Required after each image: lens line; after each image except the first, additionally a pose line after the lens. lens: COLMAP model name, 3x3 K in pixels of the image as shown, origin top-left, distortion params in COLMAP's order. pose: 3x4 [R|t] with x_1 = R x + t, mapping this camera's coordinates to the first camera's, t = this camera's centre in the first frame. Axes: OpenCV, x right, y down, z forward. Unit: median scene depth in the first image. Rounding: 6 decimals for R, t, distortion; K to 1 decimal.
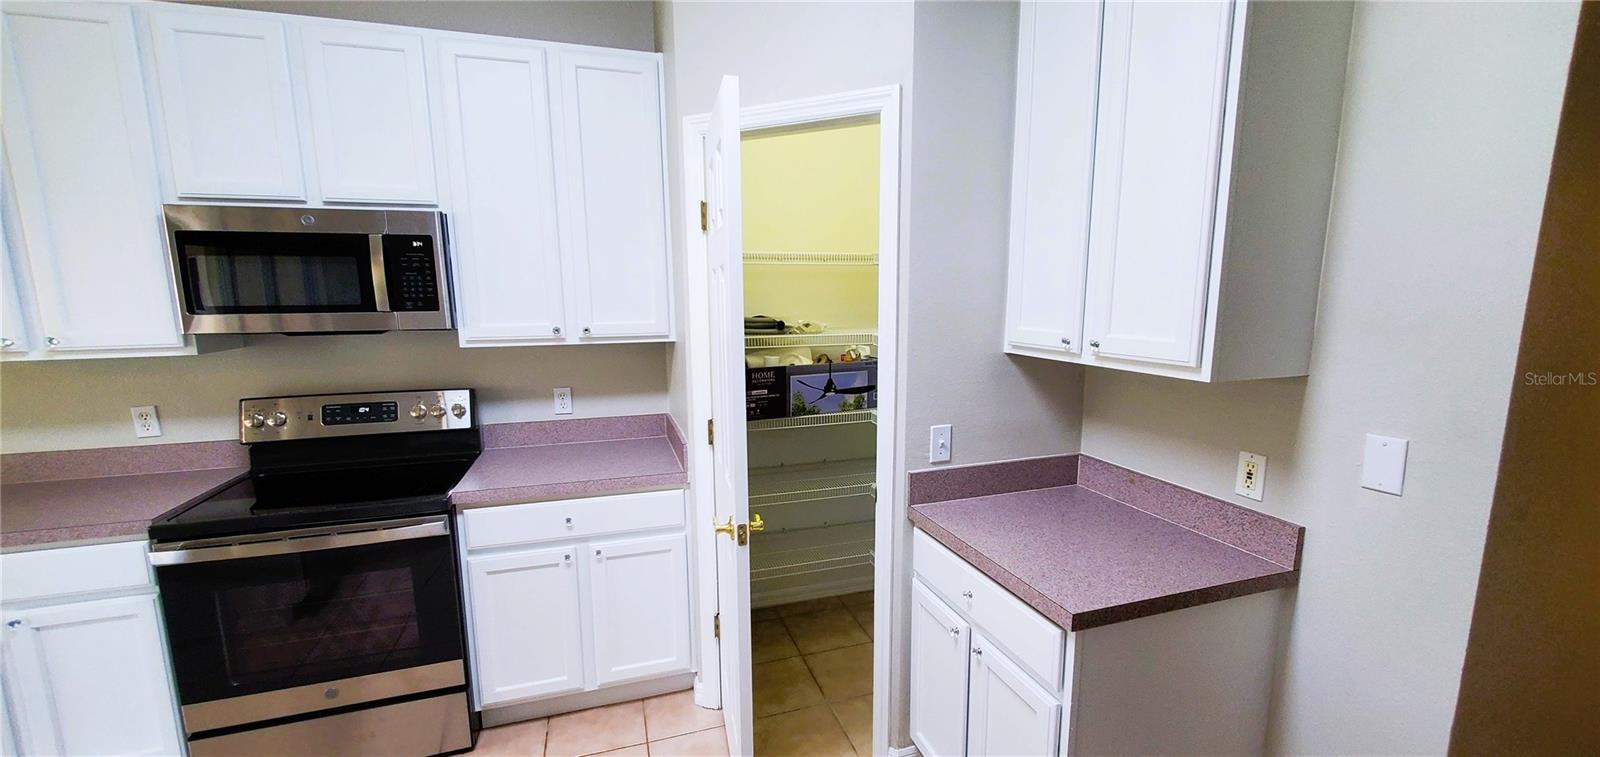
lens RADIAL K [[624.2, 0, 805.0], [0, 624.2, 387.7], [0, 0, 1]] dist [-0.003167, -0.000296]
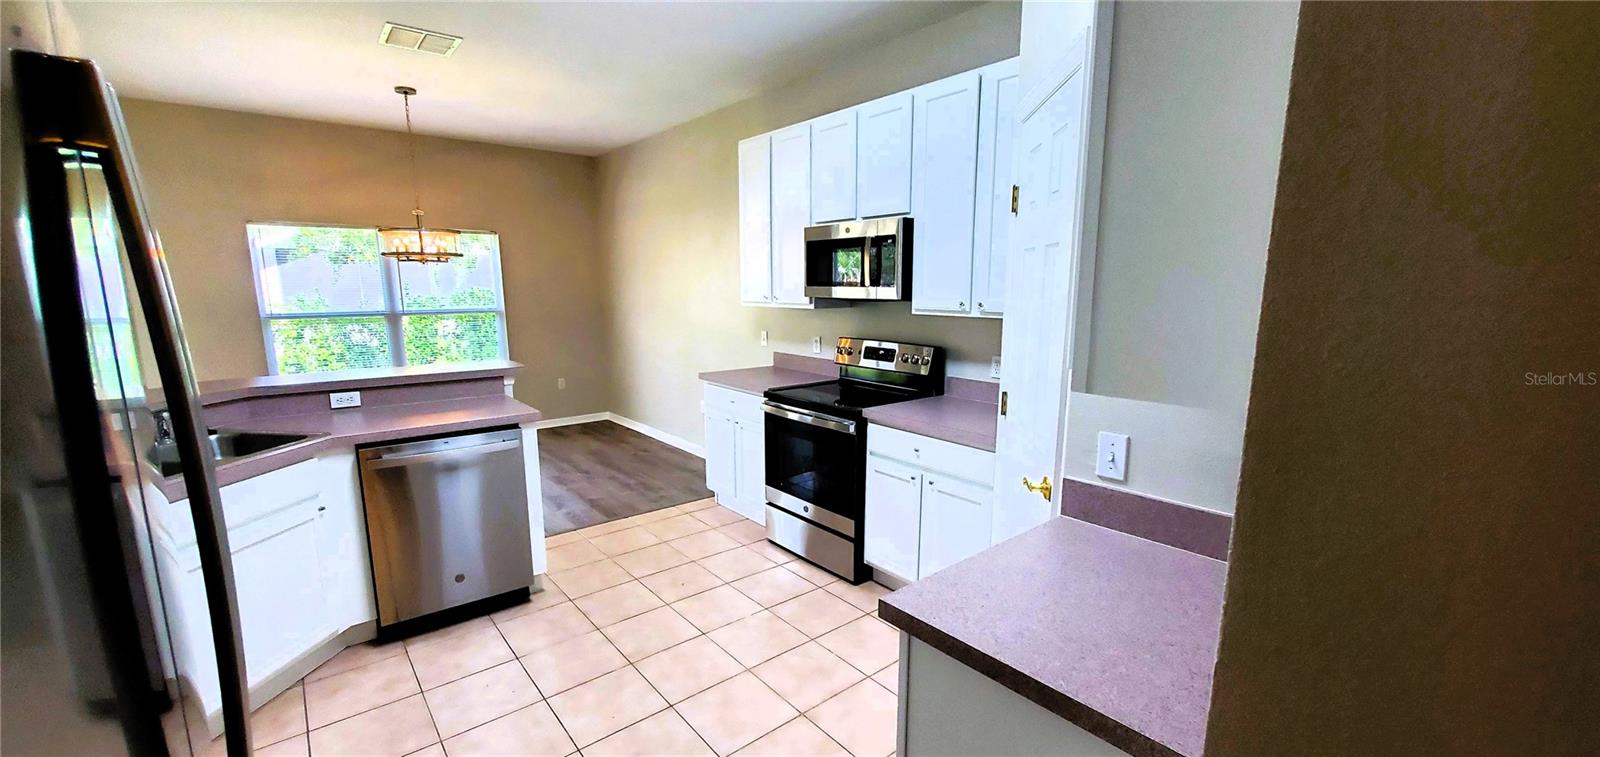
lens RADIAL K [[624.2, 0, 800.1], [0, 624.2, 384.4], [0, 0, 1]] dist [-0.003167, -0.000296]
pose [[0.358390, 0.152941, -0.920959, 0.727383], [-0.142030, 0.983939, 0.108129, -0.027739], [0.922705, 0.092052, 0.374356, 0.293889]]
